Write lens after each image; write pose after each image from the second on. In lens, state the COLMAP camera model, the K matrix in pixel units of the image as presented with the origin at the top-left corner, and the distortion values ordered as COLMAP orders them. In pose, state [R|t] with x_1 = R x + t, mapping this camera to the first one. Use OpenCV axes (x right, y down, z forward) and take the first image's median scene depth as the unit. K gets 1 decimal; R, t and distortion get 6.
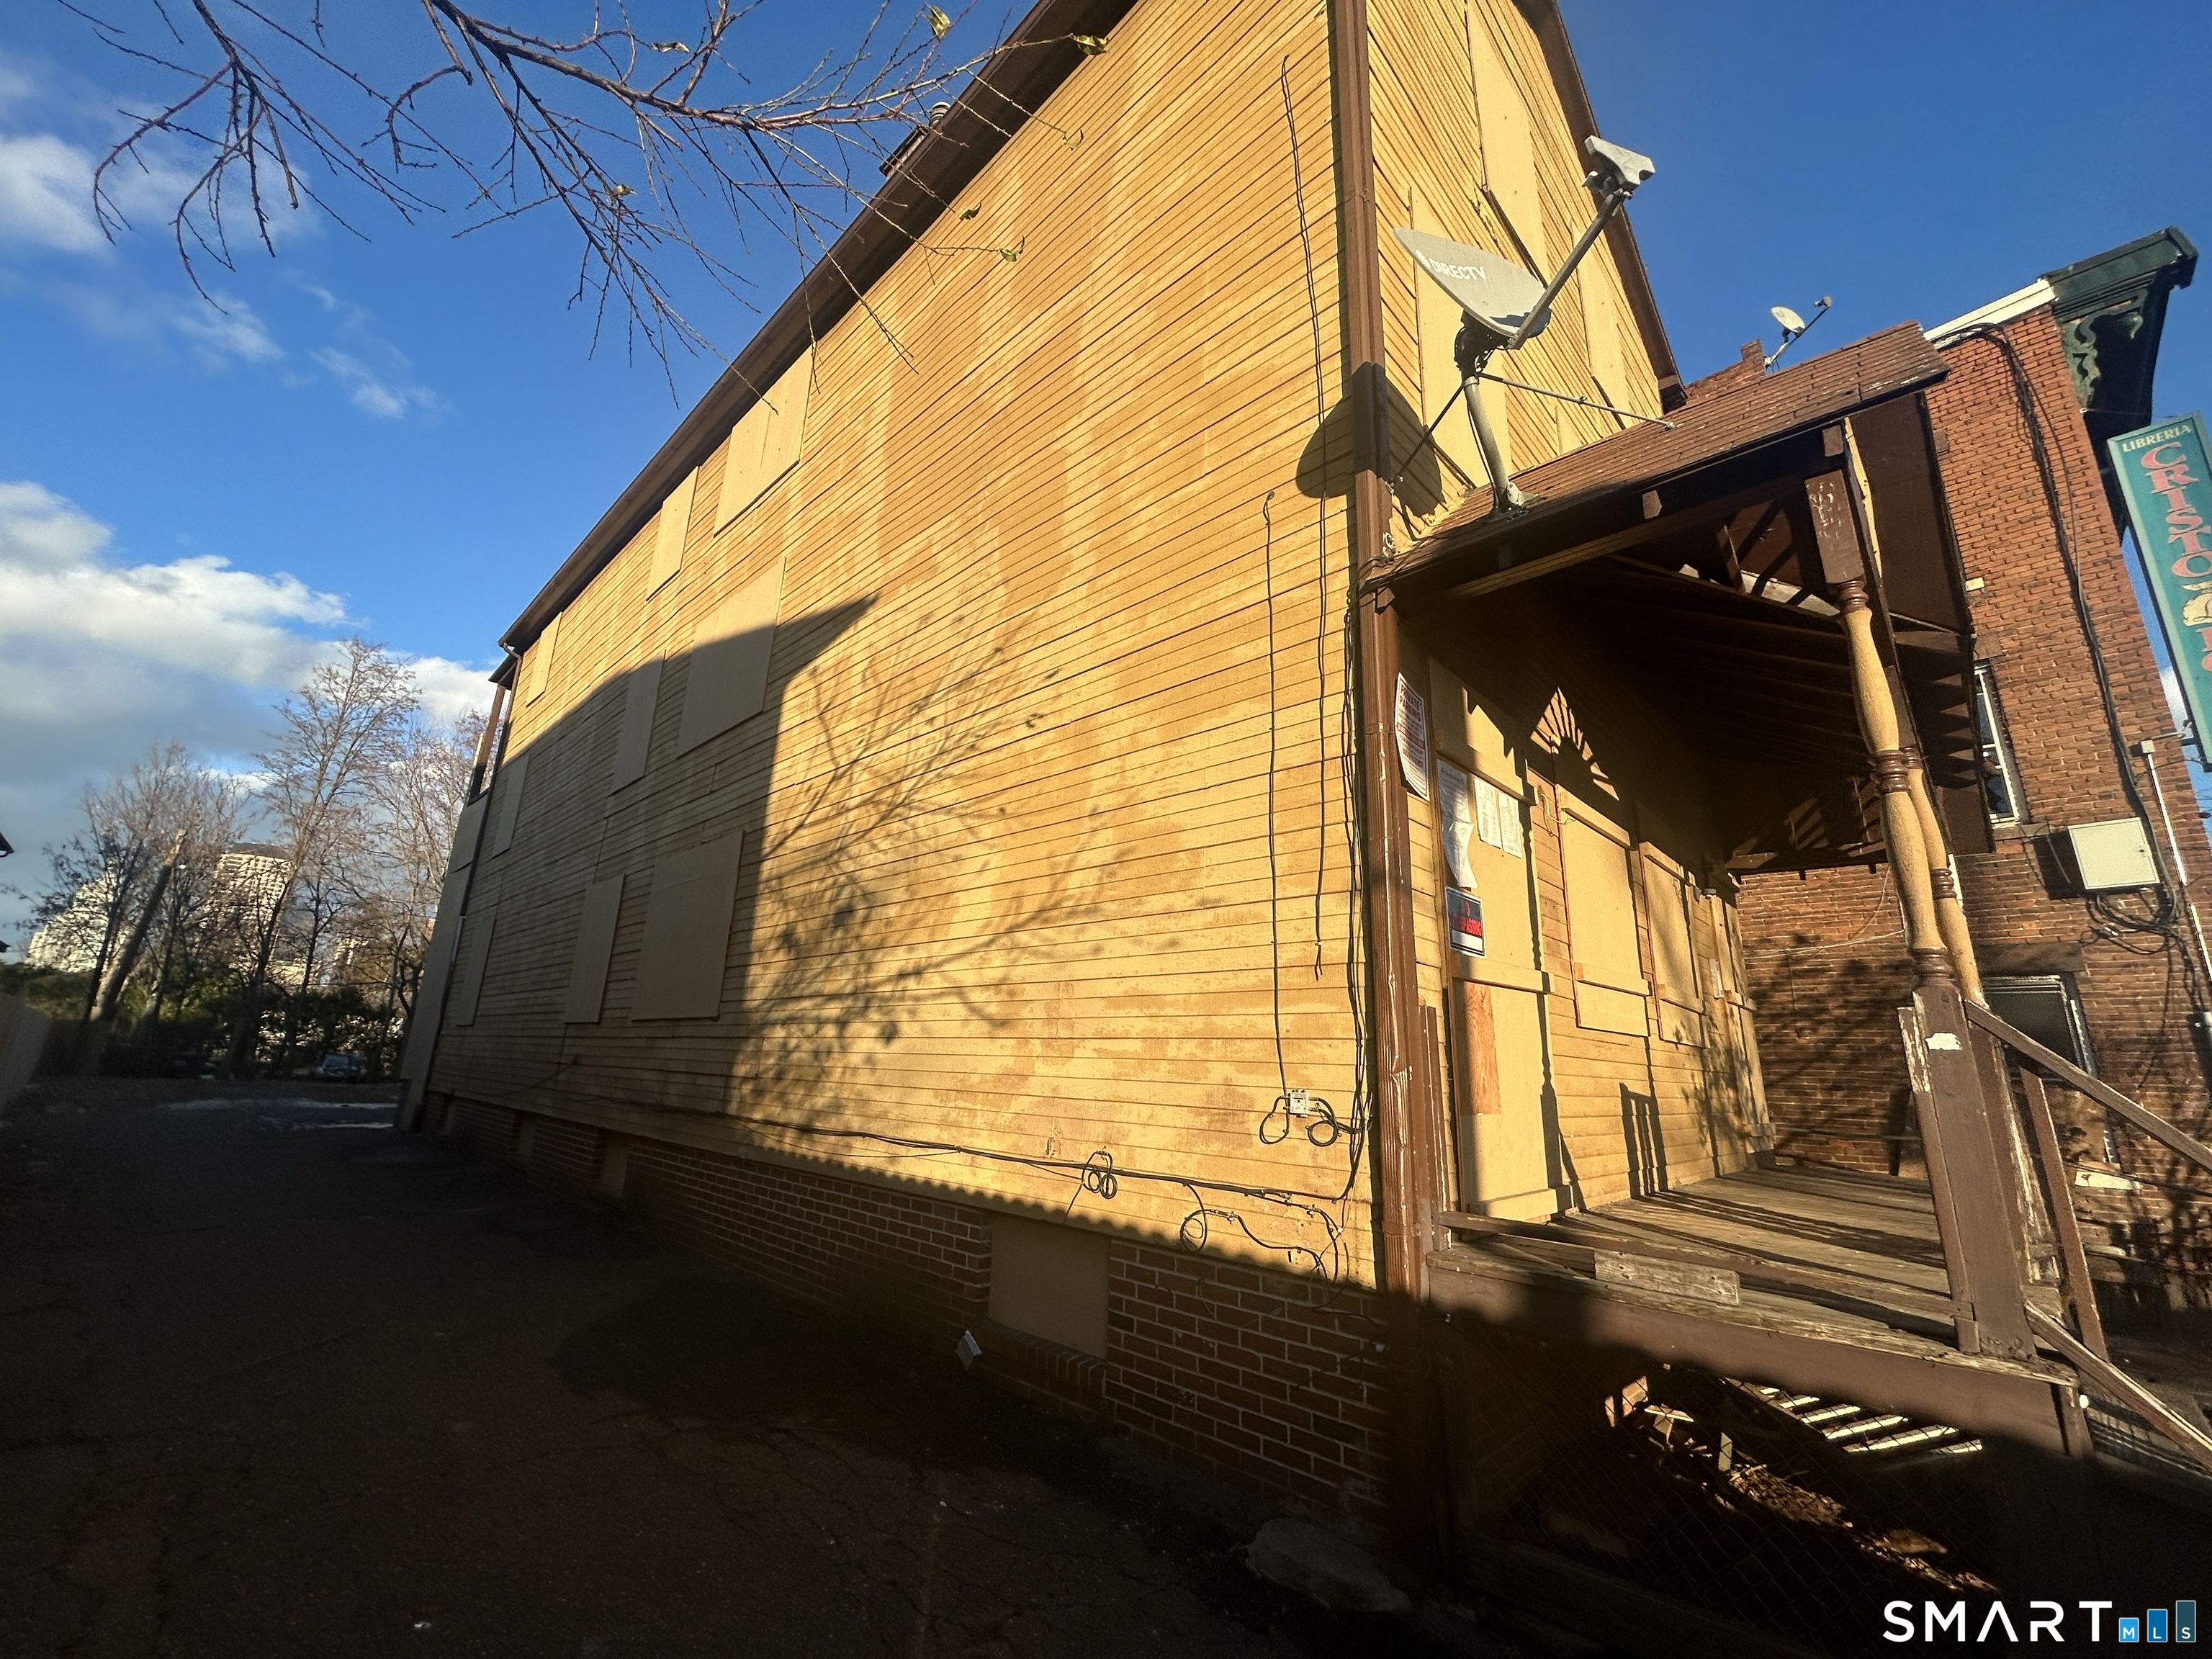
lens RADIAL K [[896.0, 0, 1101.5], [0, 896.0, 834.3], [0, 0, 1]] dist [-0.003410, -0.000087]
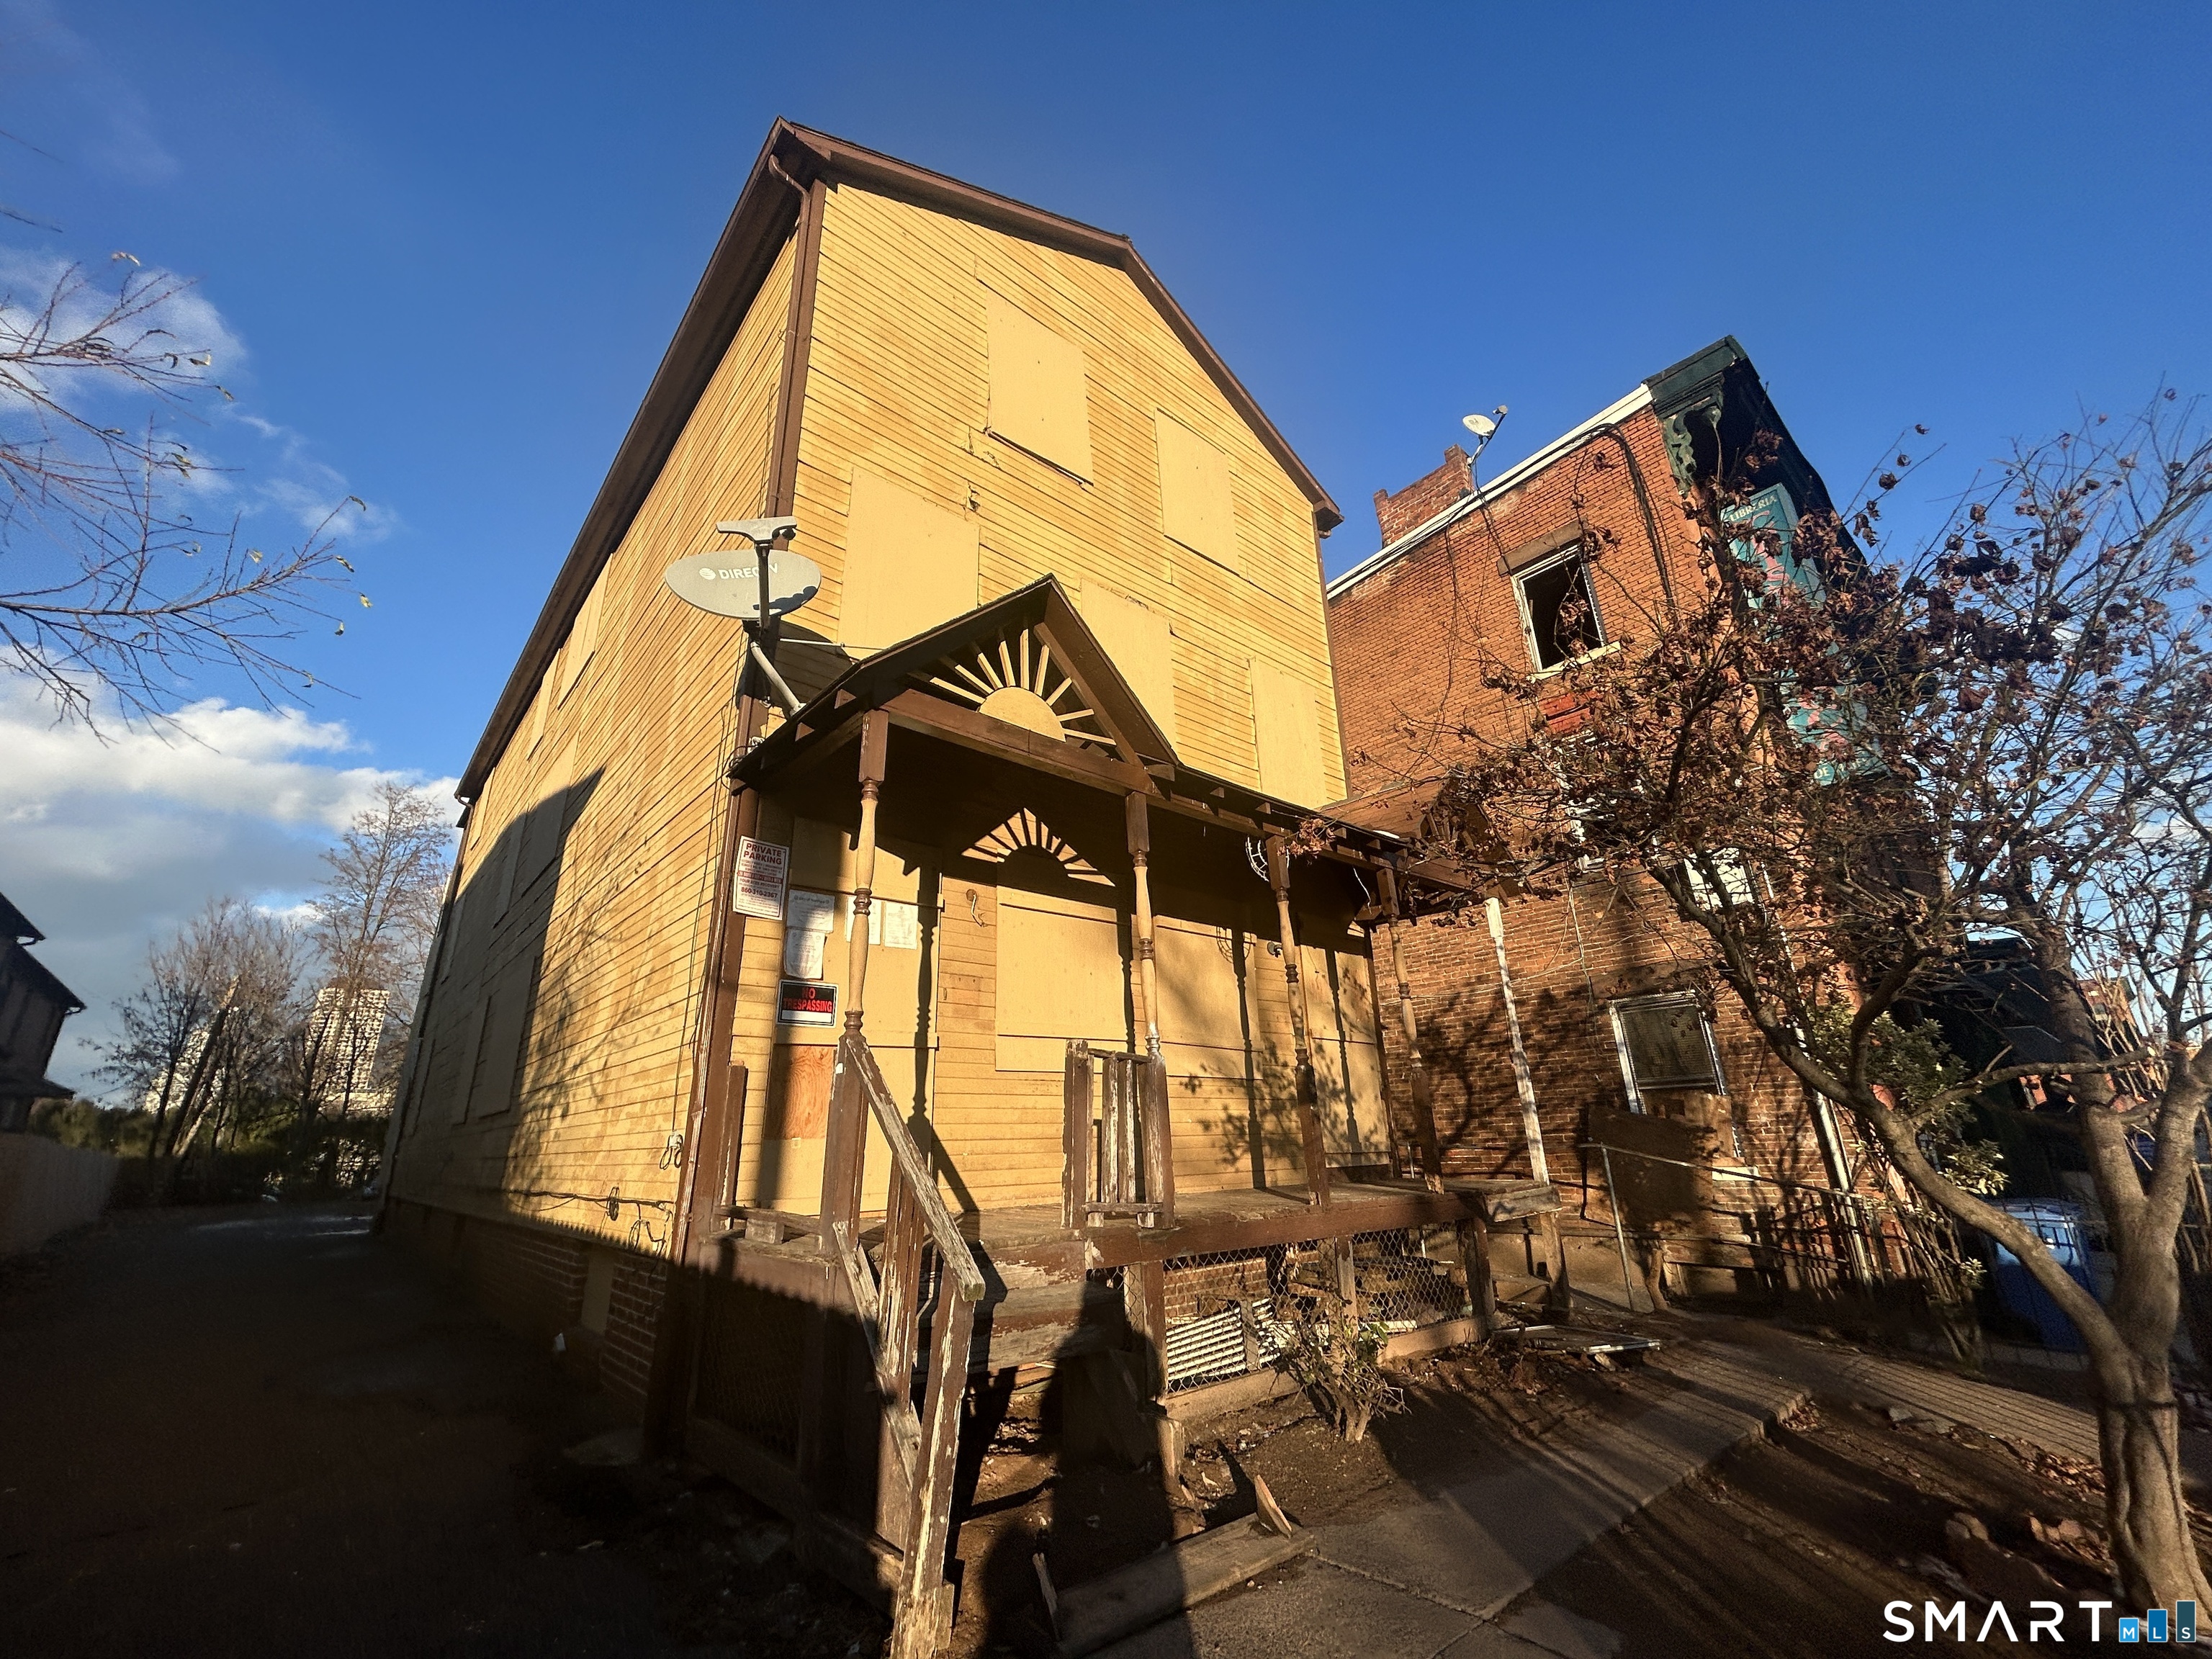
lens RADIAL K [[896.0, 0, 1101.5], [0, 896.0, 834.3], [0, 0, 1]] dist [-0.003410, -0.000087]
pose [[0.994678, -0.086890, -0.055373, 0.380672], [0.082376, 0.993452, -0.079166, -0.007608], [0.061889, 0.074183, 0.995322, -0.161651]]
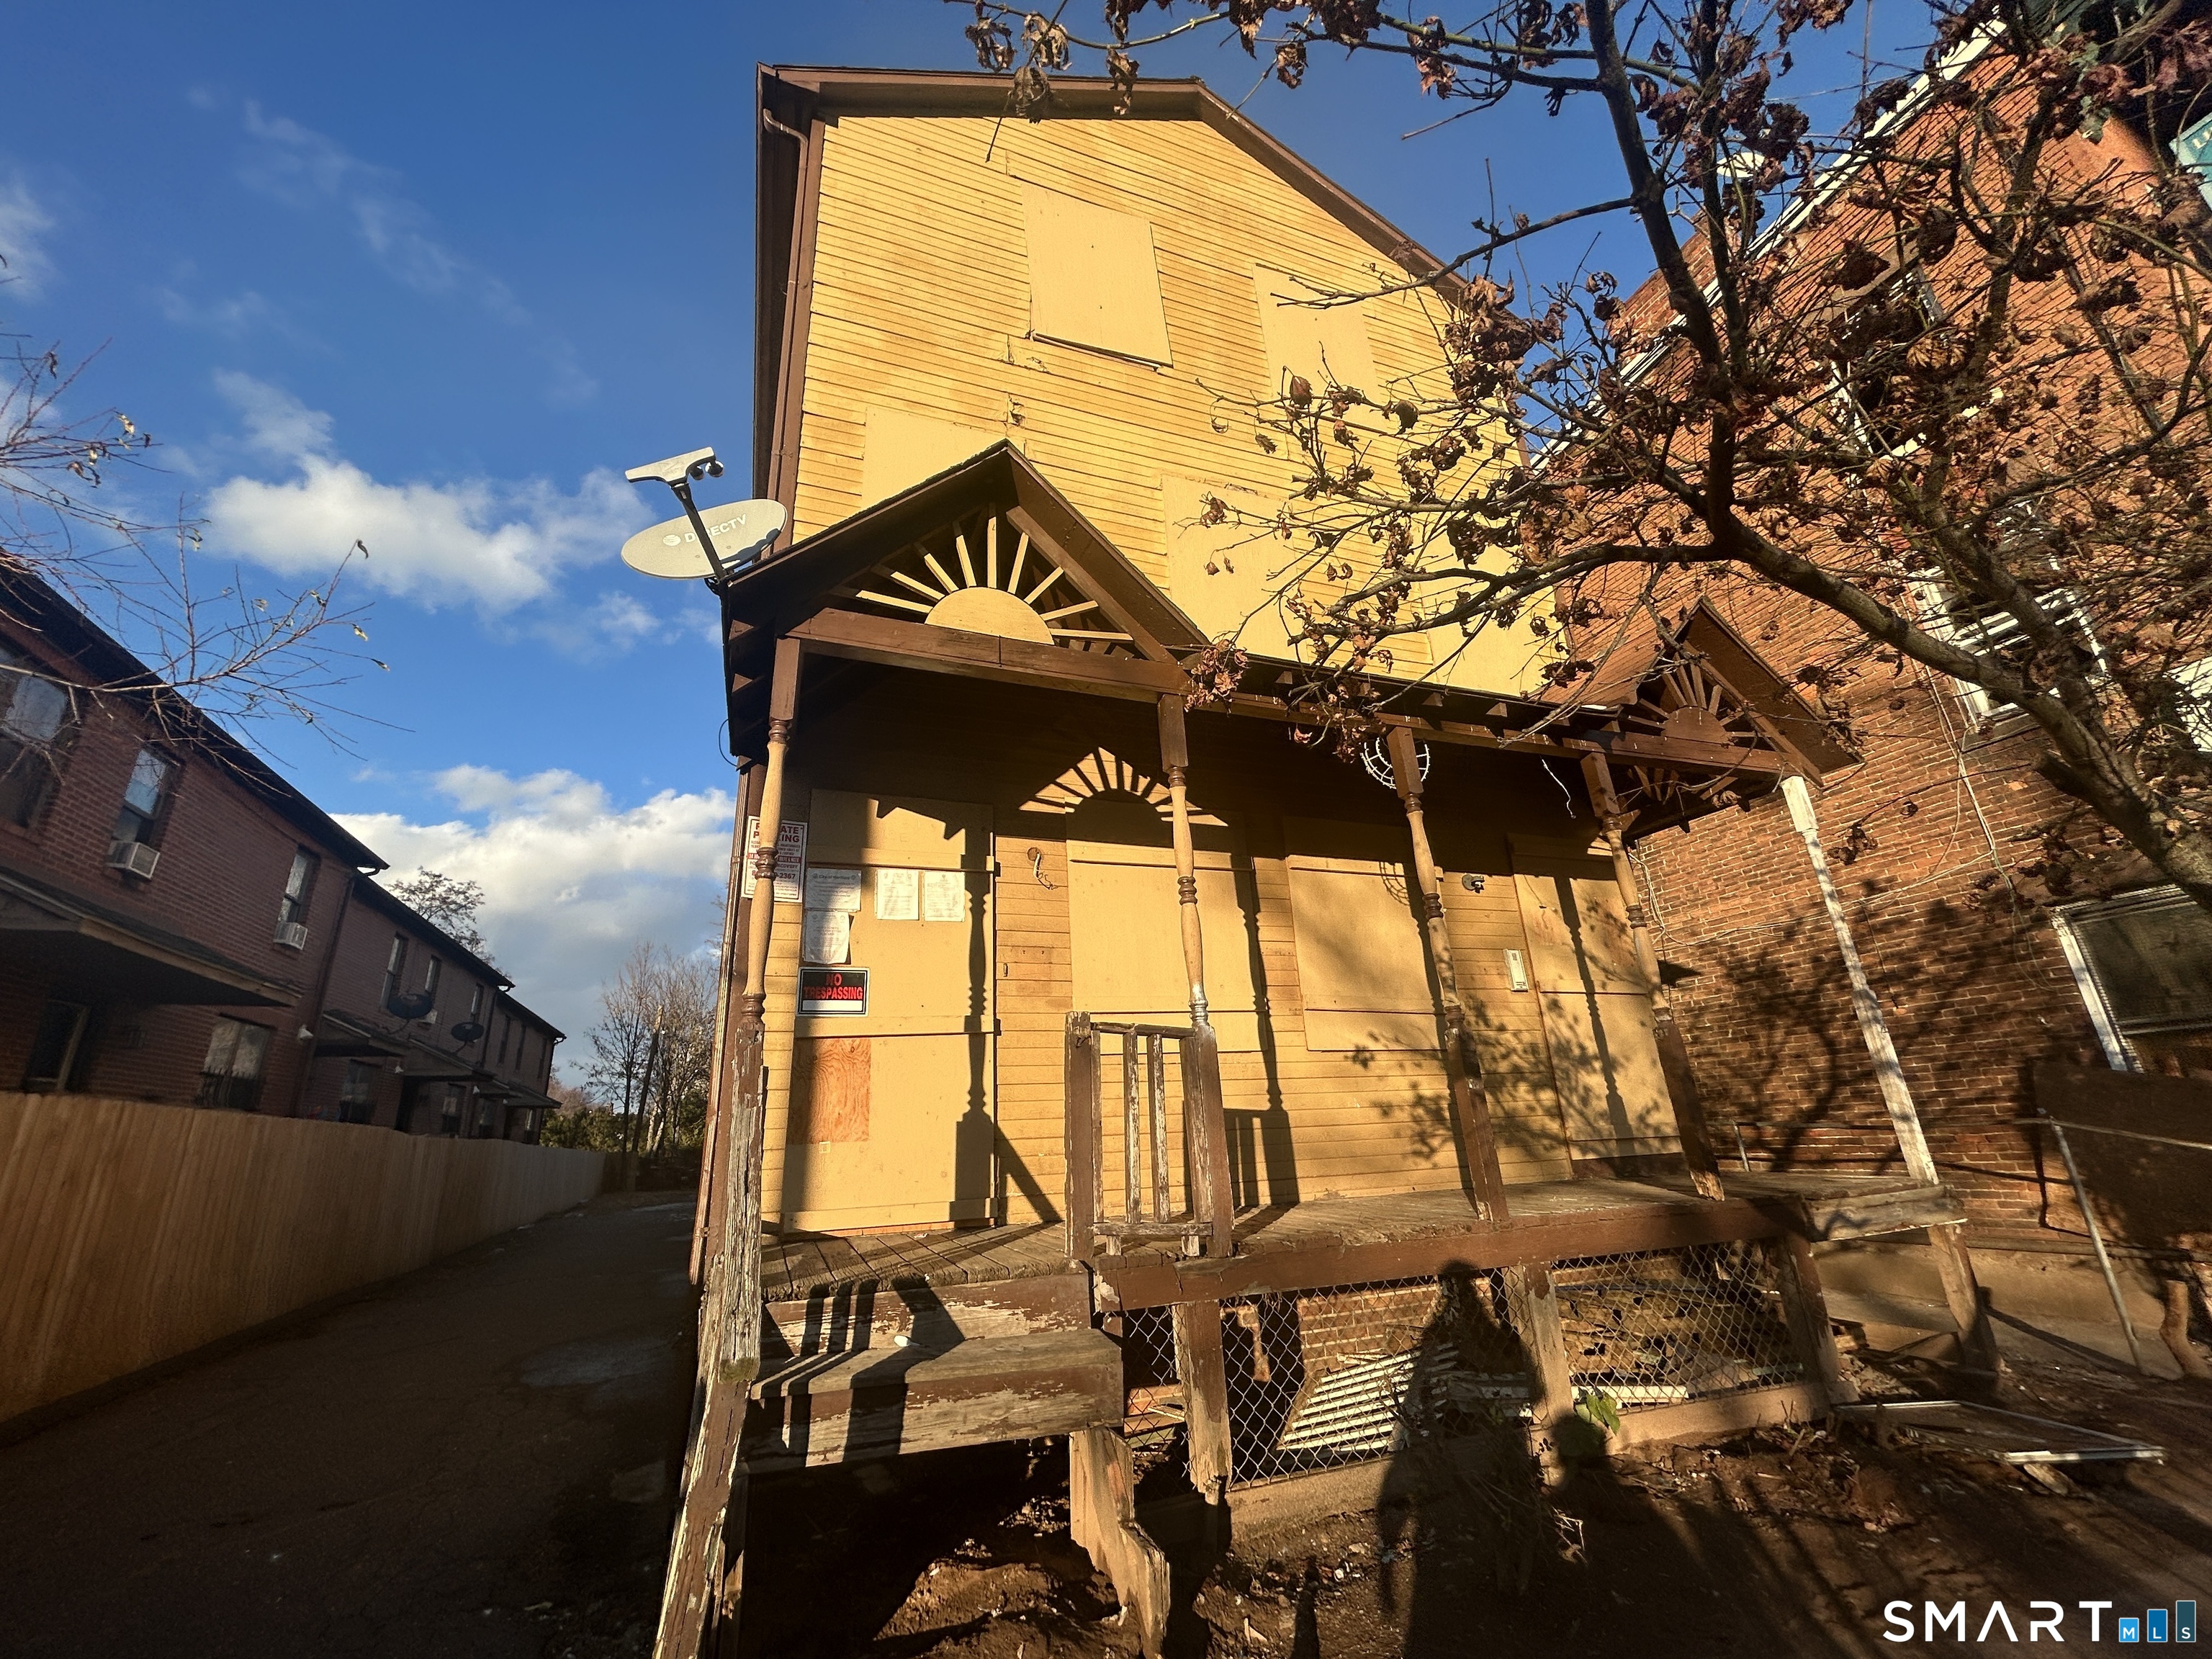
lens RADIAL K [[892.1, 0, 1100.9], [0, 892.1, 834.0], [0, 0, 1]] dist [0.000888, -0.000132]
pose [[0.902195, -0.211278, -0.376039, 0.499454], [0.184242, 0.977048, -0.106920, 0.032993], [0.389998, 0.027180, 0.920414, -0.012021]]
